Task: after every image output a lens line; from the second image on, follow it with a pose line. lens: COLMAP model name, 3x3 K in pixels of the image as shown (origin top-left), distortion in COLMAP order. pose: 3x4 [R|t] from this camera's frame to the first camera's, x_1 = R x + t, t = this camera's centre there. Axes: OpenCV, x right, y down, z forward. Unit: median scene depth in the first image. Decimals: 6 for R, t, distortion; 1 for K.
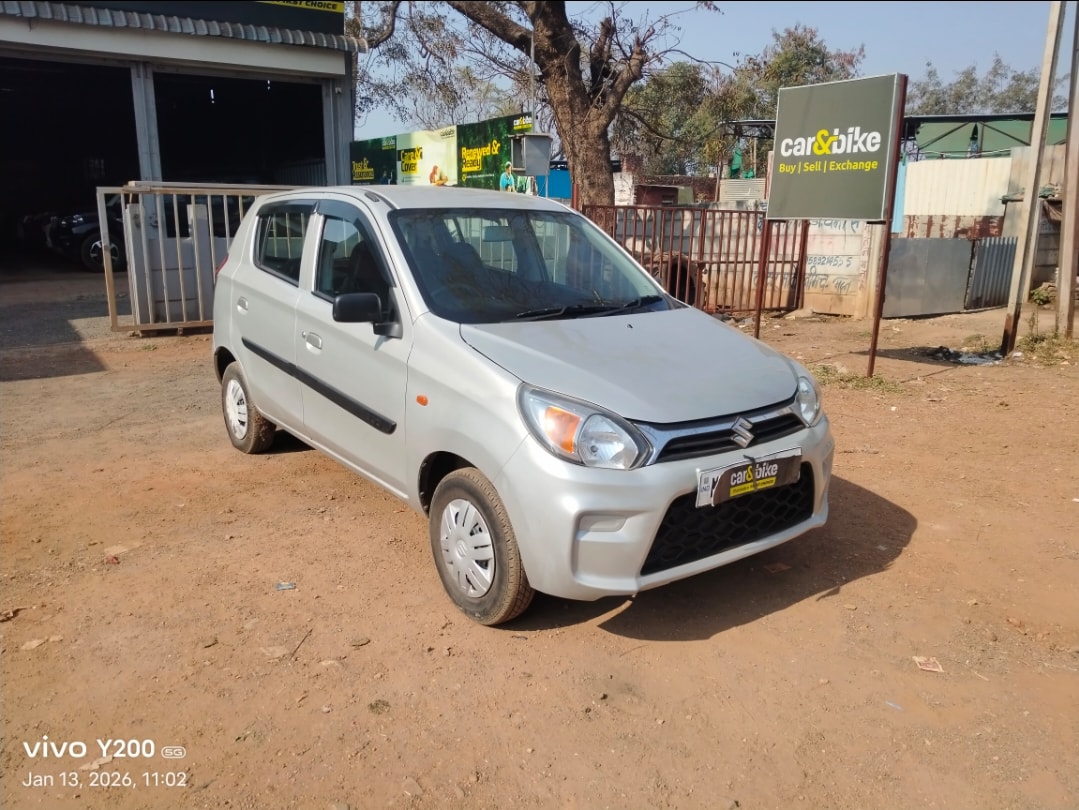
lens RADIAL K [[828.4, 0, 539.5], [0, 828.4, 405.0], [0, 0, 1]] dist [0.034214, -0.067358]
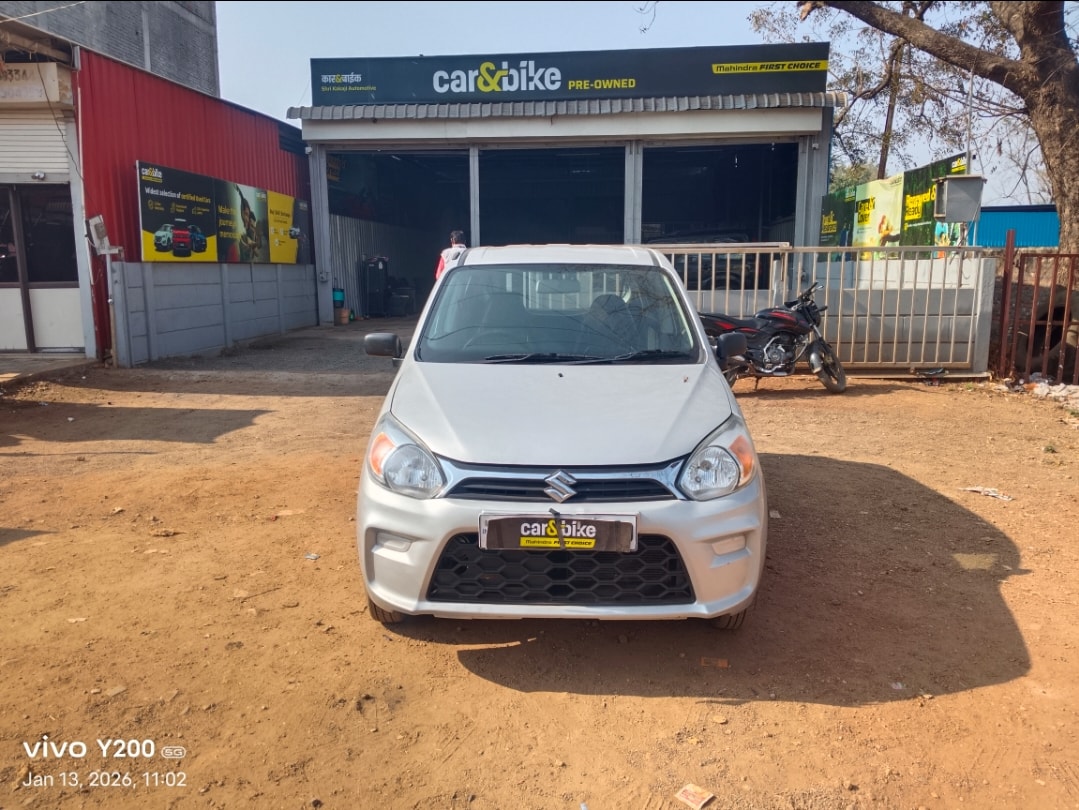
lens RADIAL K [[826.4, 0, 539.5], [0, 826.4, 405.0], [0, 0, 1]] dist [0.016726, -0.049759]
pose [[0.777791, 0.091758, -0.621789, 0.201593], [-0.130253, 0.991341, -0.016639, -0.010242], [0.614878, 0.093932, 0.783008, 0.054273]]
